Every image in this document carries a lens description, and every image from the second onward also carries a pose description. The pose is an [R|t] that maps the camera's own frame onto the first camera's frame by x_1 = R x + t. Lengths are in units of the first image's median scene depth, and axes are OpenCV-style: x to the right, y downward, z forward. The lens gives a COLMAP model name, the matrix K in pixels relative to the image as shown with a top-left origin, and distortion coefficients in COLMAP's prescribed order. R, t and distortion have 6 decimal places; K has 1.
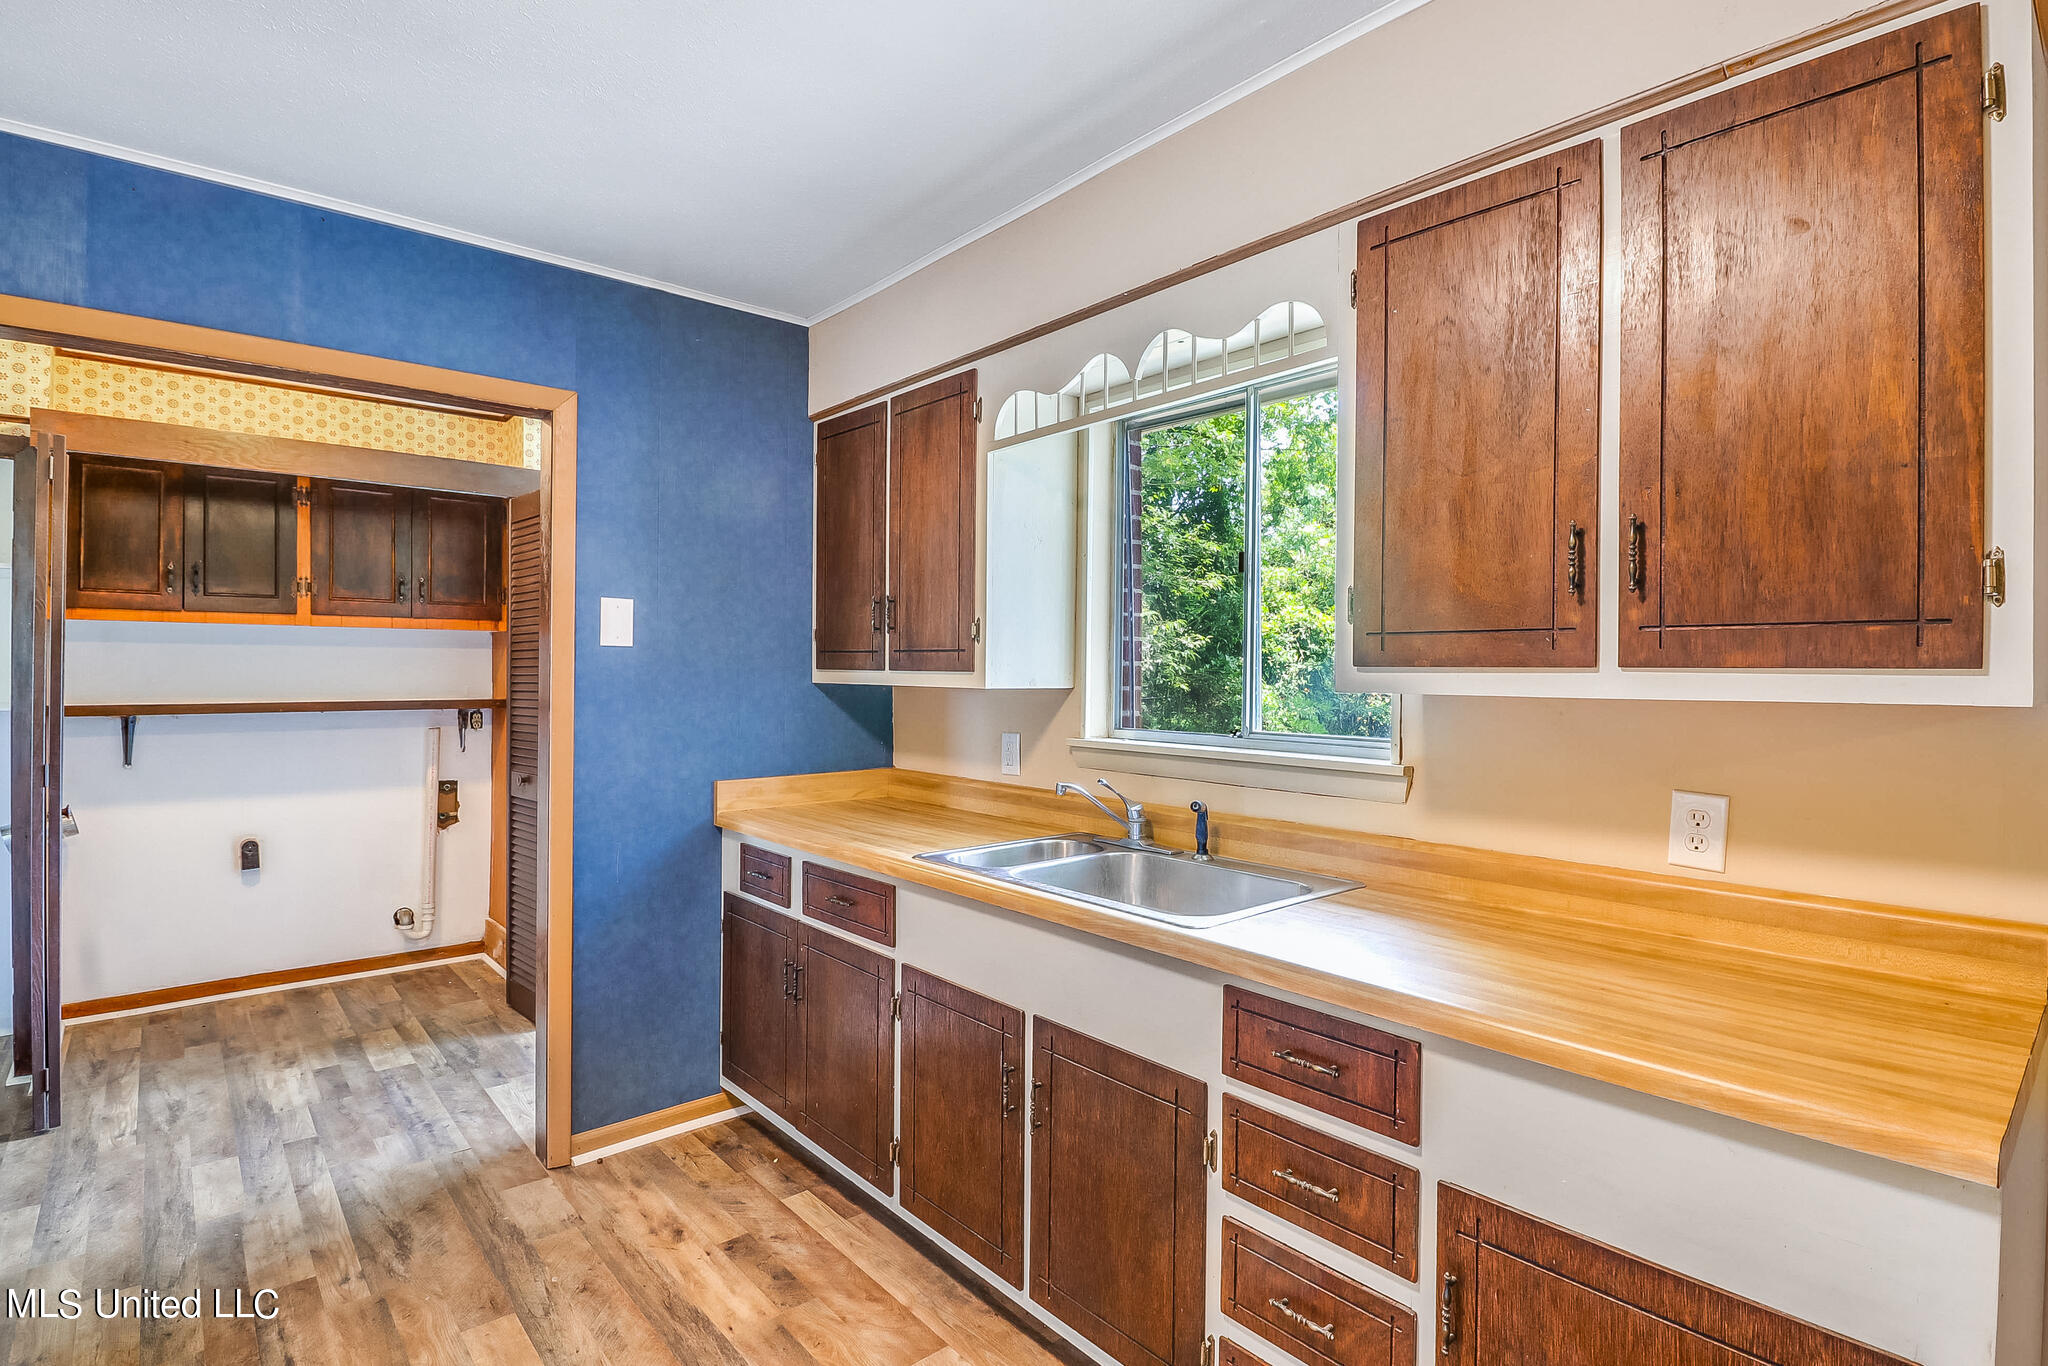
lens RADIAL K [[994.1, 0, 1033.1], [0, 994.1, 677.8], [0, 0, 1]] dist [-0.008534, -0.006098]
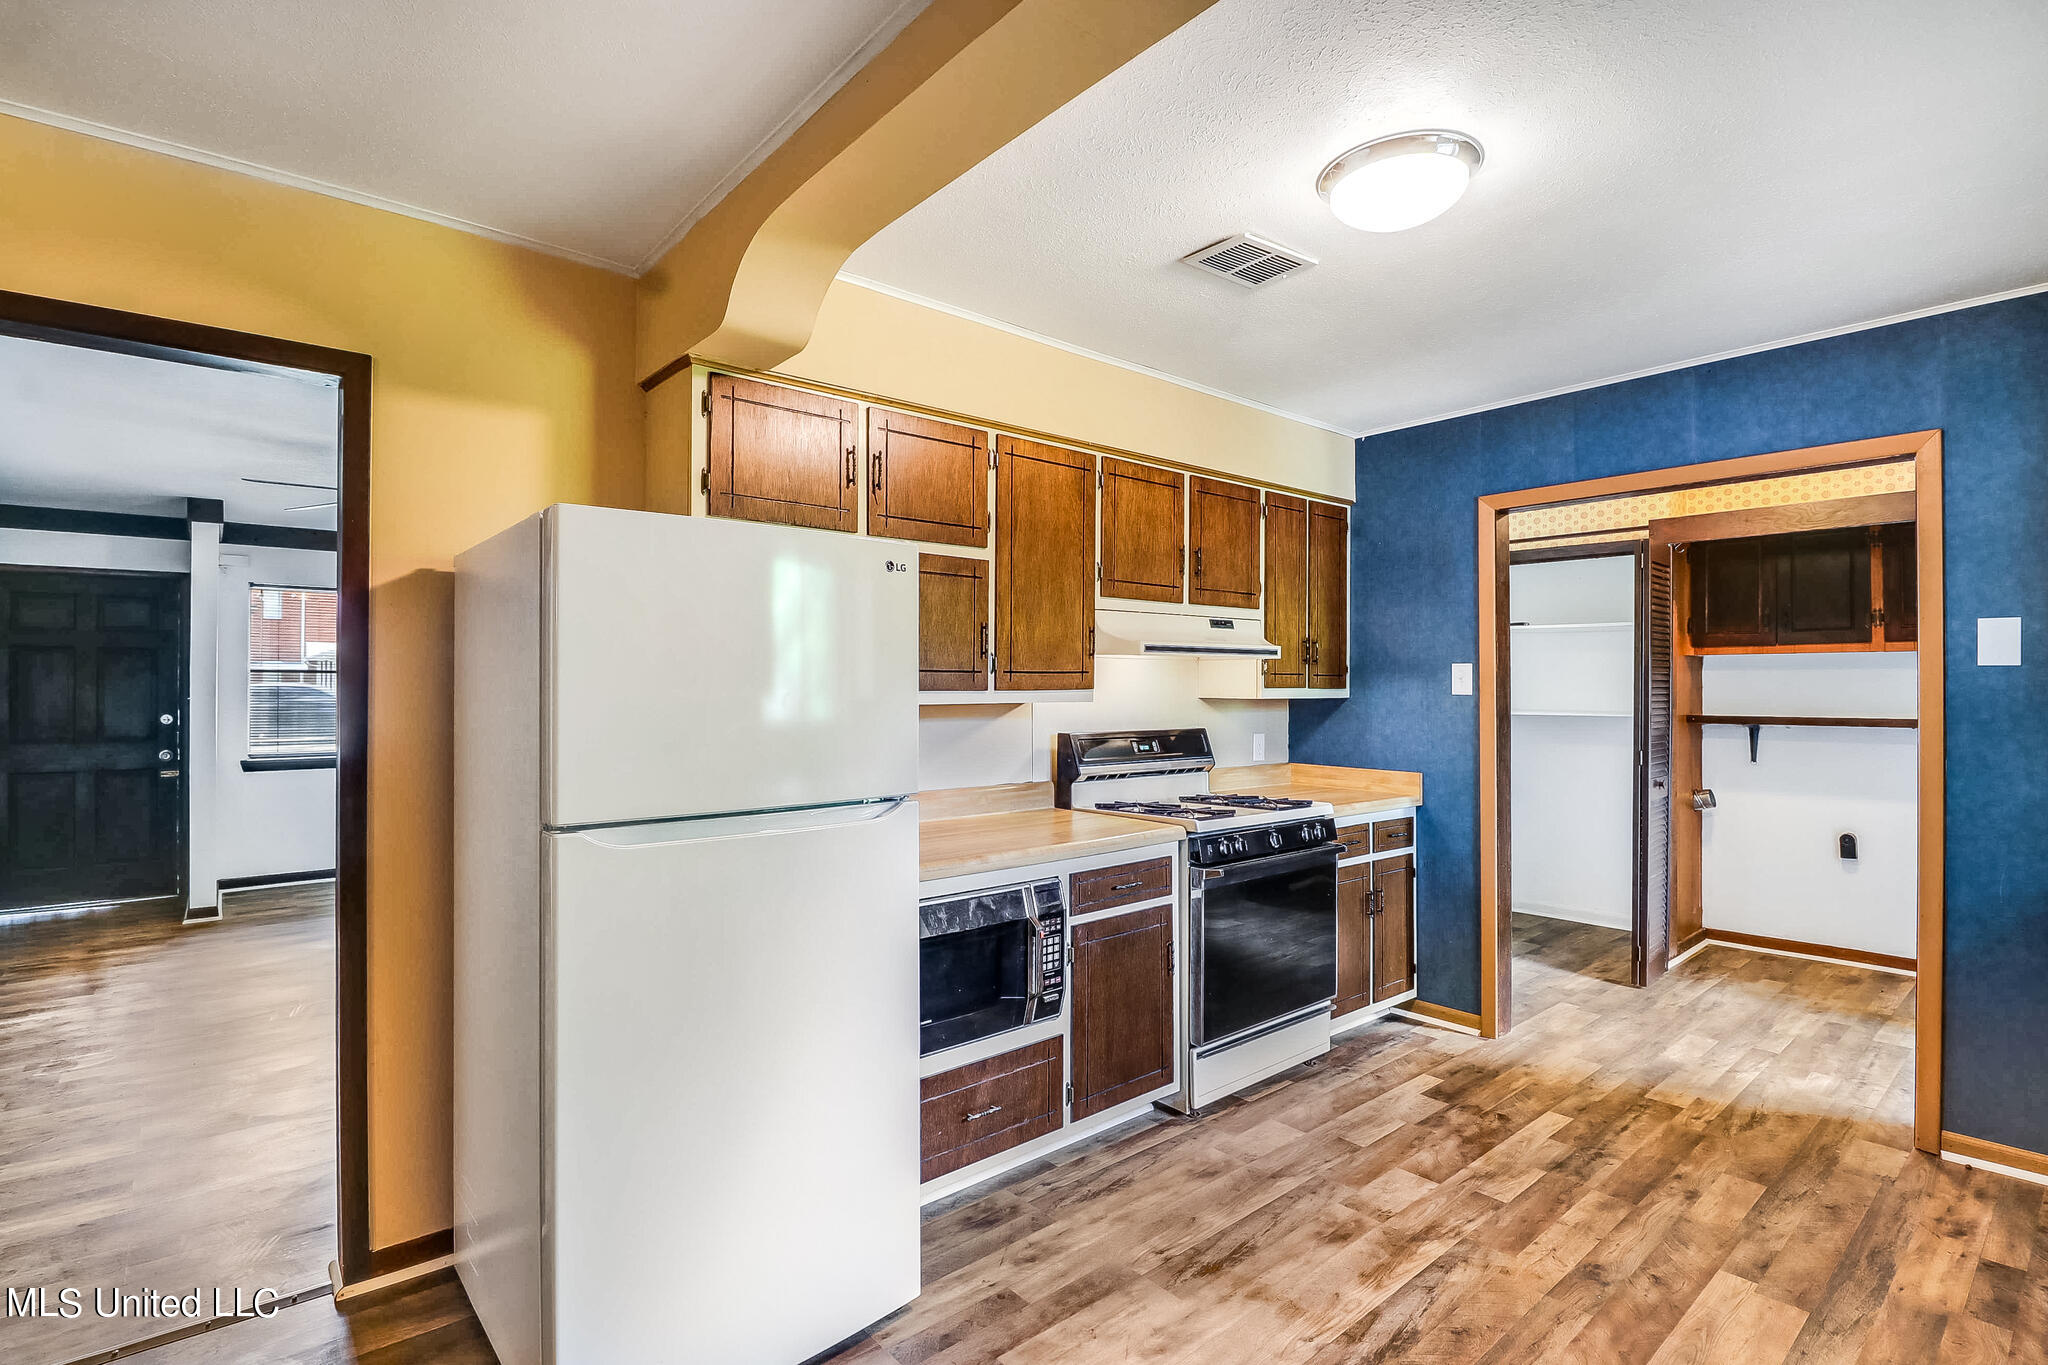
lens RADIAL K [[994.1, 0, 1023.5], [0, 994.1, 670.7], [0, 0, 1]] dist [-0.008534, -0.006098]
pose [[-0.002018, -0.021010, -0.999777, 0.573718], [-0.007581, 0.999751, -0.020994, 0.001455], [0.999969, 0.007537, -0.002177, 0.016380]]
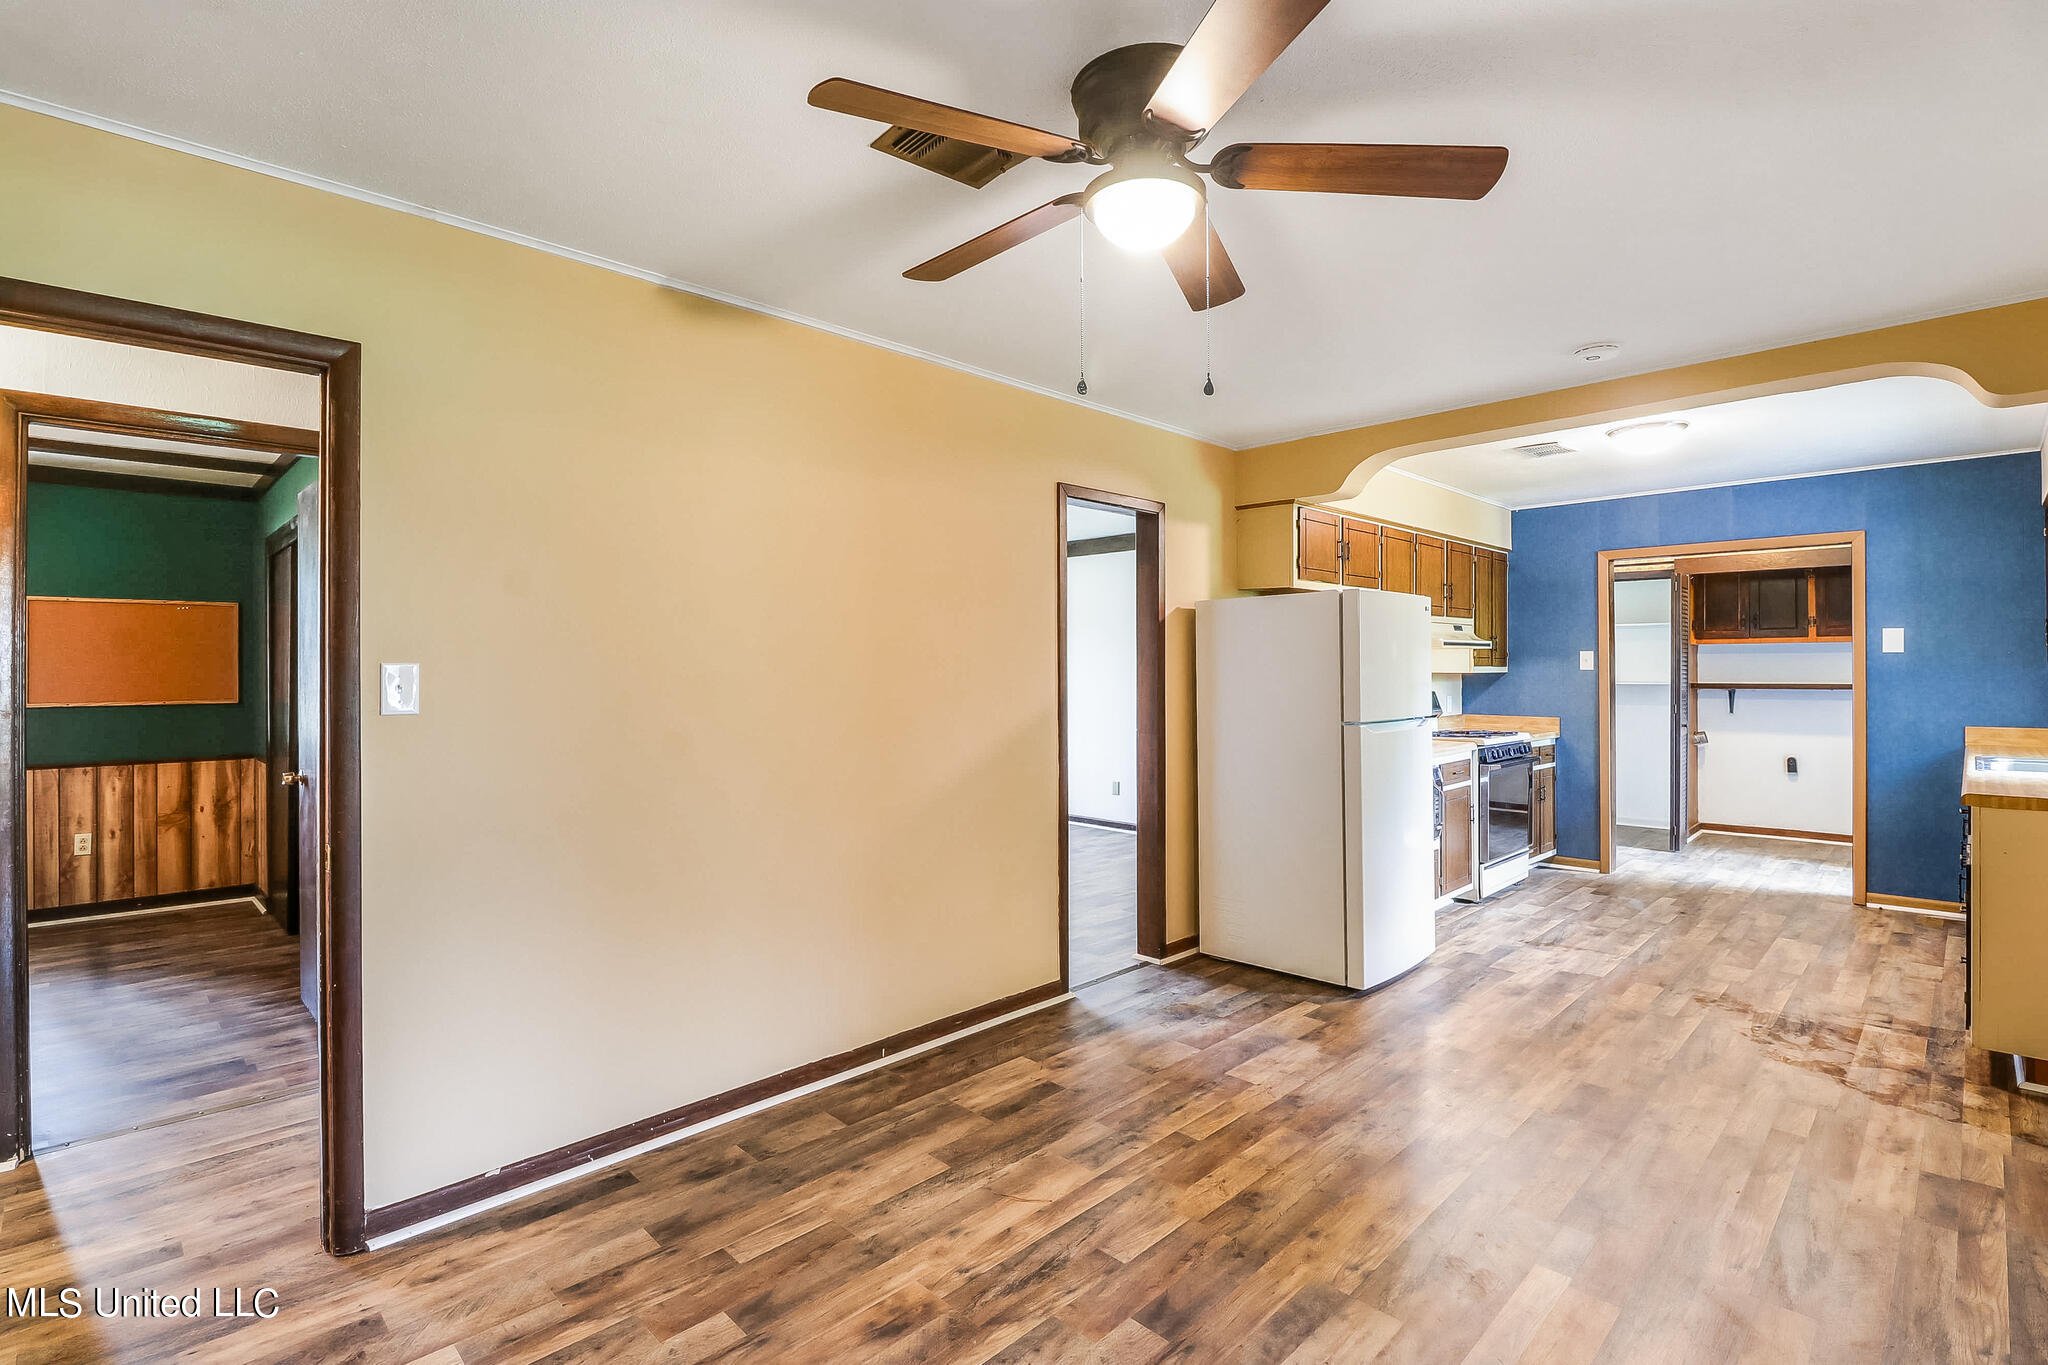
lens RADIAL K [[978.0, 0, 1026.8], [0, 978.0, 655.1], [0, 0, 1]] dist [-0.017429, -0.001455]
pose [[0.074406, -0.020067, -0.997026, 1.363162], [-0.002221, 0.999792, -0.020289, 0.015997], [0.997226, 0.003724, 0.074346, -0.860327]]
